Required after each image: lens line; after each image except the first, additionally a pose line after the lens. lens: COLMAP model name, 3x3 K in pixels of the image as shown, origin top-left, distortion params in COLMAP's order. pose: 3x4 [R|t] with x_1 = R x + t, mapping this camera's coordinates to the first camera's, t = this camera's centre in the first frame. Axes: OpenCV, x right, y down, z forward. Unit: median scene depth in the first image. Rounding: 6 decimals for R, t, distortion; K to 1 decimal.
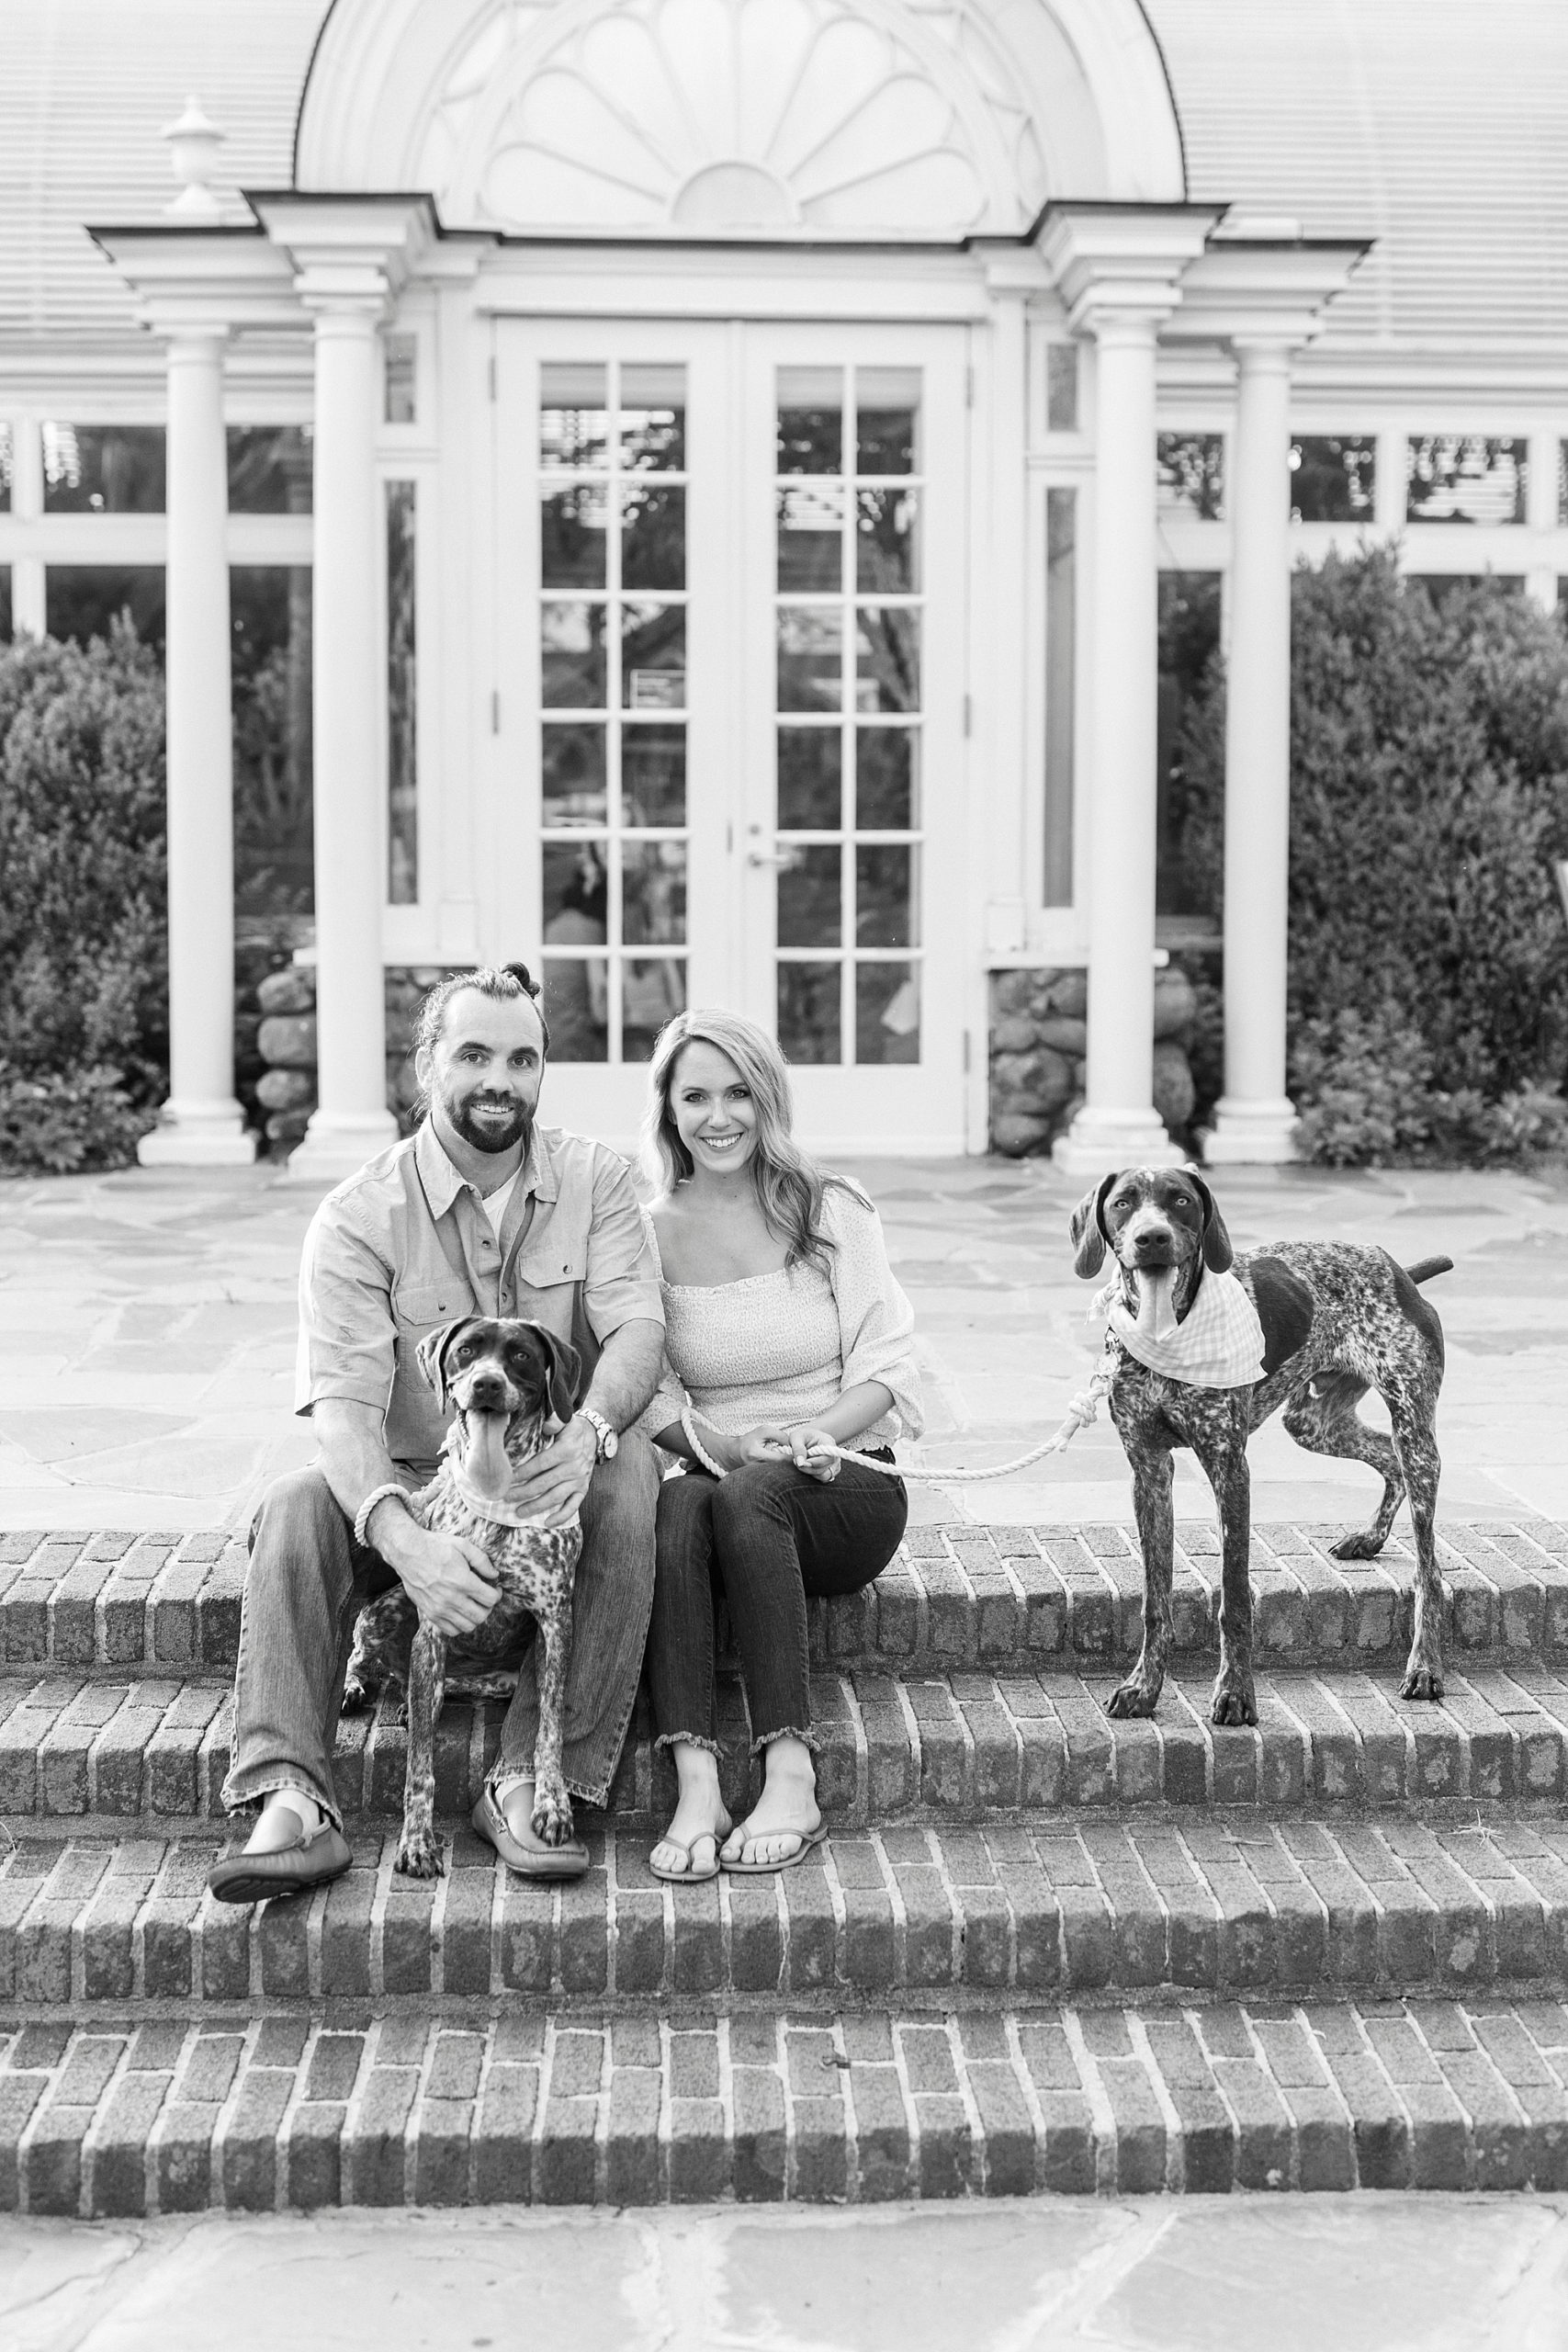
lens RADIAL K [[3596.9, 0, 779.8], [0, 3596.9, 1105.8], [0, 0, 1]] dist [-0.005706, 0.045939]
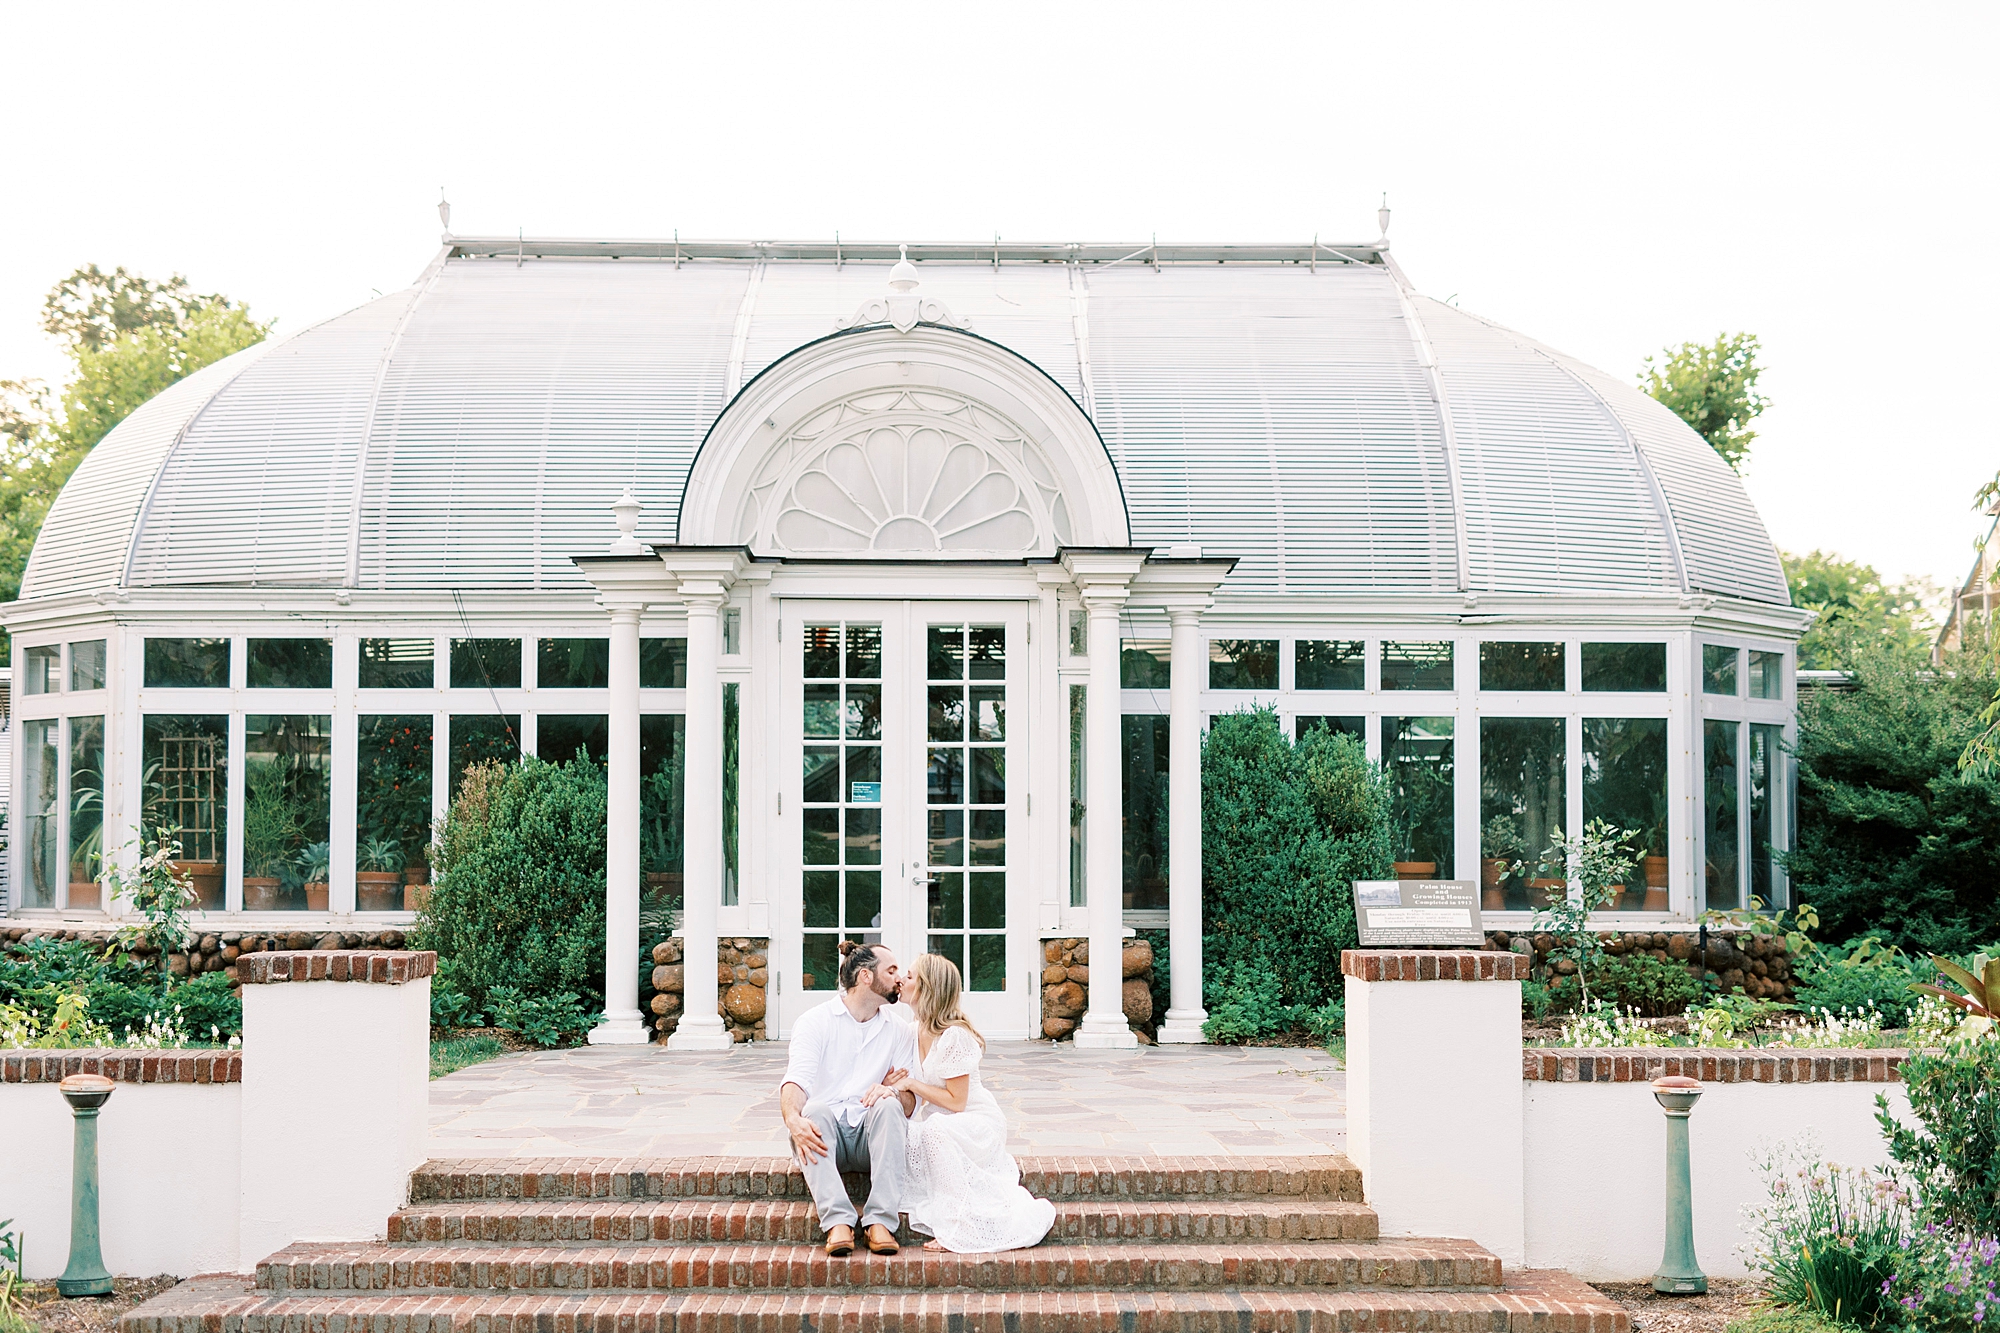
lens RADIAL K [[2835.2, 0, 1000.0], [0, 2835.2, 666.5], [0, 0, 1]] dist [0.021866, -0.008143]
pose [[0.999777, -0.002998, -0.020896, 0.068782], [0.000173, 0.990996, -0.133888, 0.019337], [0.021109, 0.133854, 0.990776, -0.490493]]
